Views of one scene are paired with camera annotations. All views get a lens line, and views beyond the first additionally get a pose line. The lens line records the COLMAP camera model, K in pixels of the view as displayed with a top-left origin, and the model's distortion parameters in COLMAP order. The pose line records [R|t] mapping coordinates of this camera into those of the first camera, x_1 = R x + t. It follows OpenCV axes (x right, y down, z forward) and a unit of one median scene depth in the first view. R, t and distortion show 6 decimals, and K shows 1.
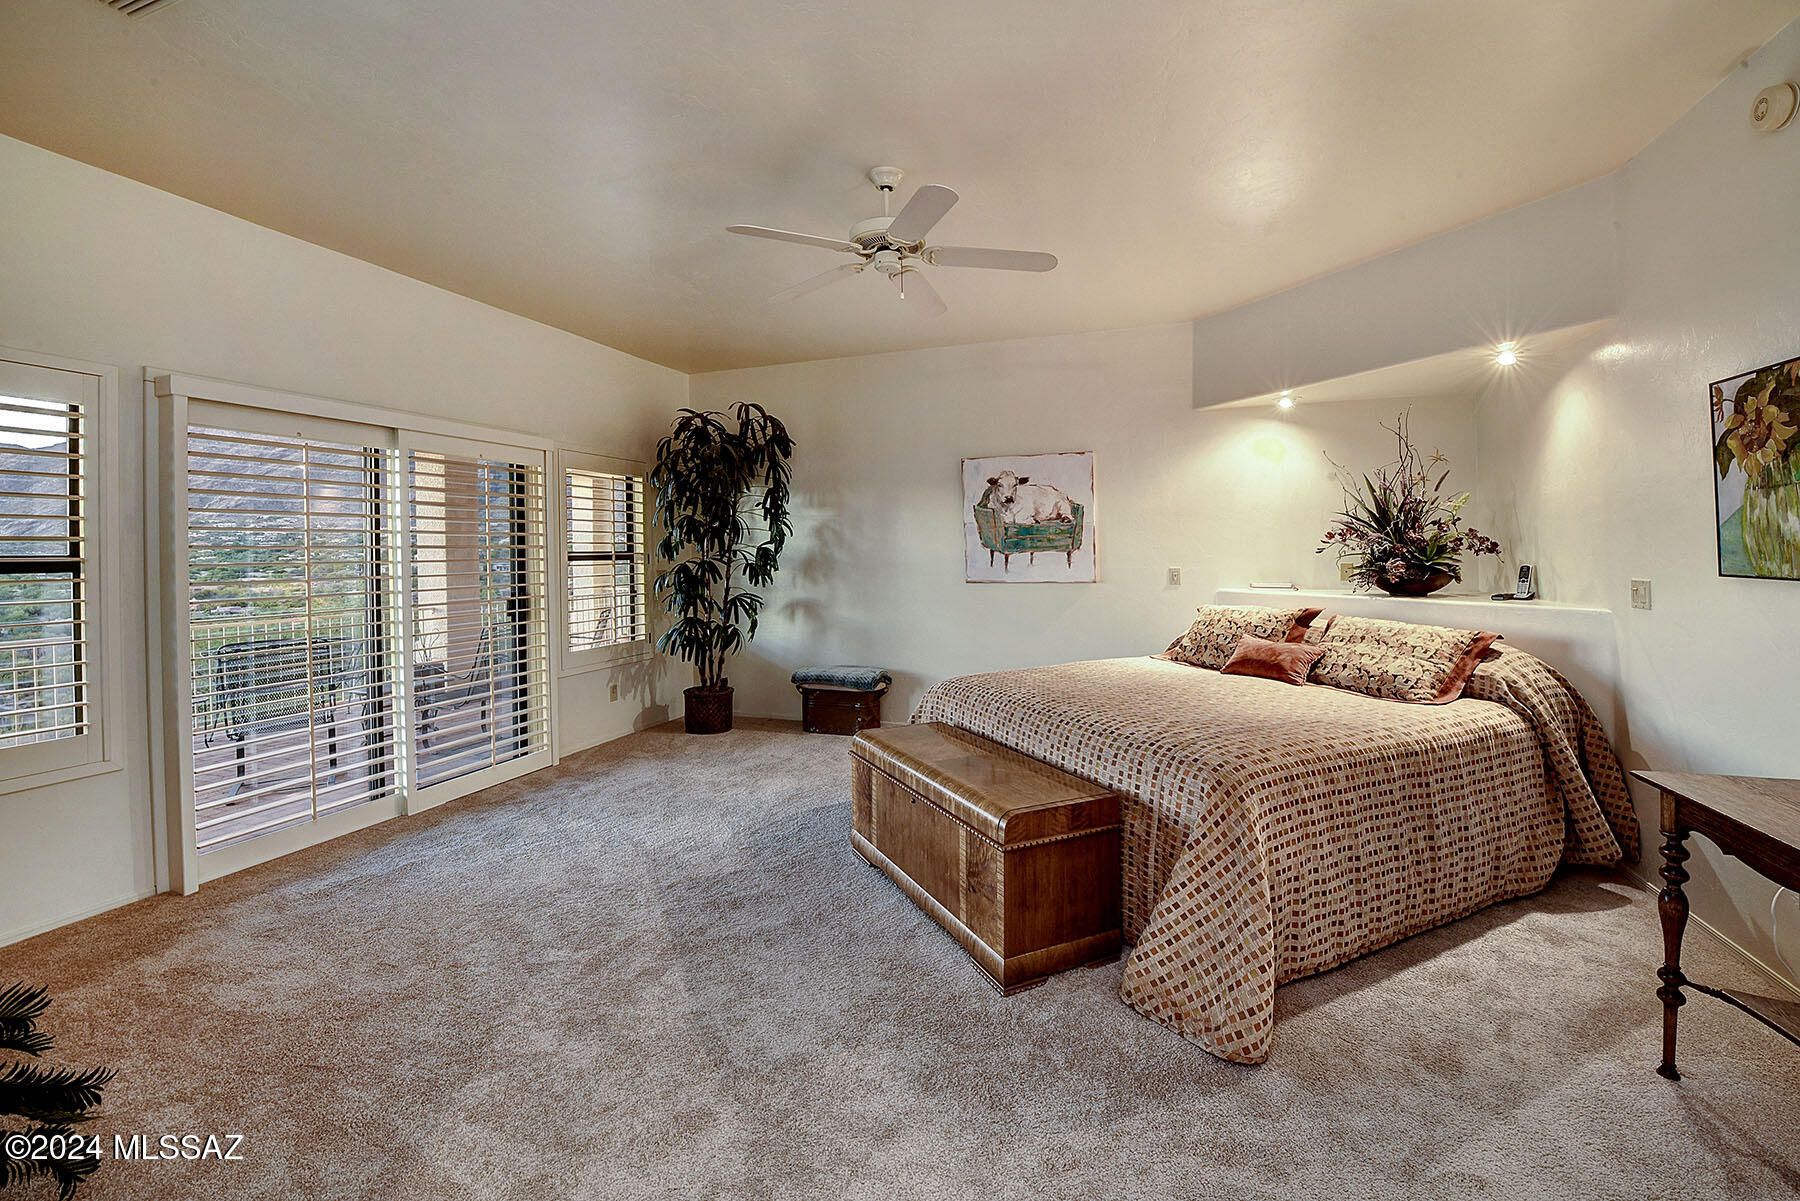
lens RADIAL K [[744.4, 0, 869.4], [0, 744.4, 527.4], [0, 0, 1]] dist [-0.008209, -0.004621]
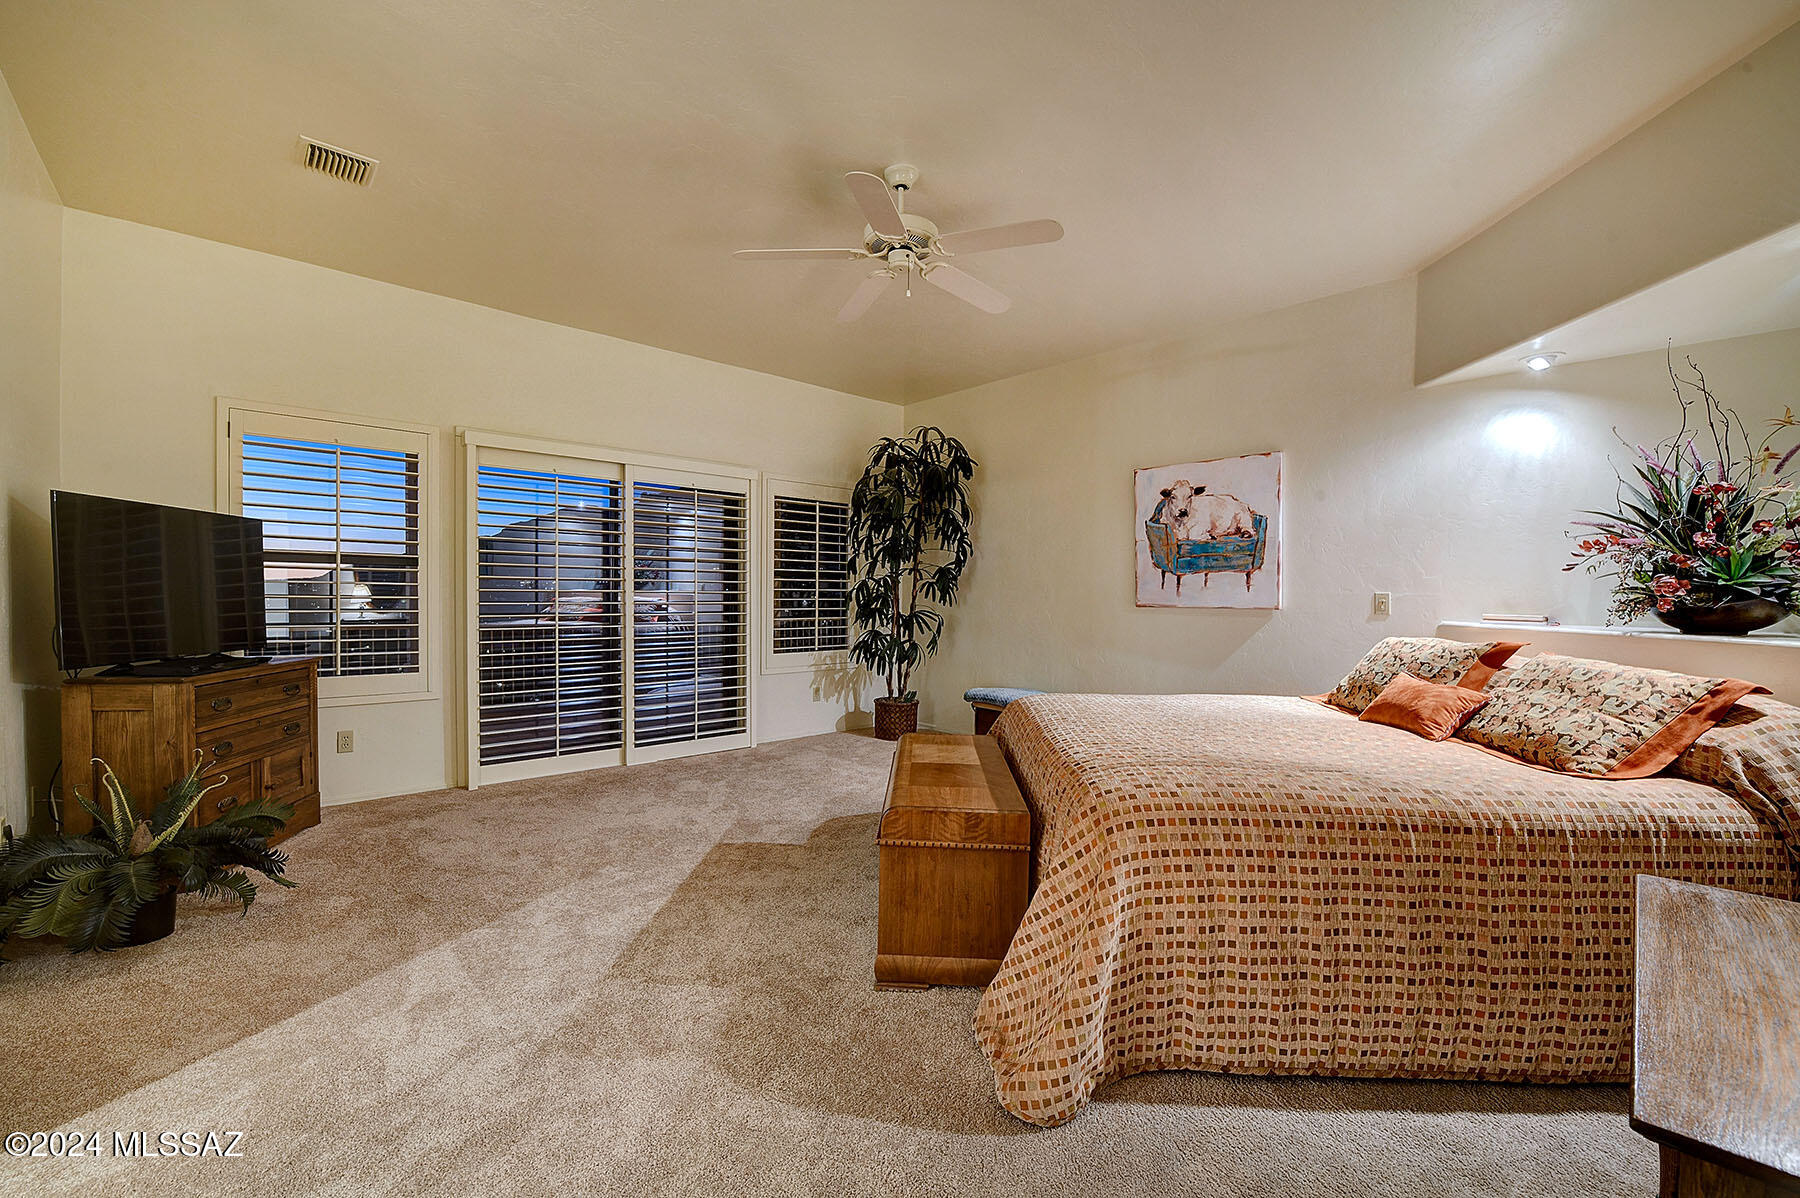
lens RADIAL K [[744.5, 0, 908.3], [0, 744.5, 583.0], [0, 0, 1]] dist [-0.016528, -0.000659]
pose [[0.883061, 0.018199, -0.468904, 0.456499], [-0.012264, 0.999801, 0.015707, 0.051632], [0.469097, -0.008119, 0.883109, 0.106622]]
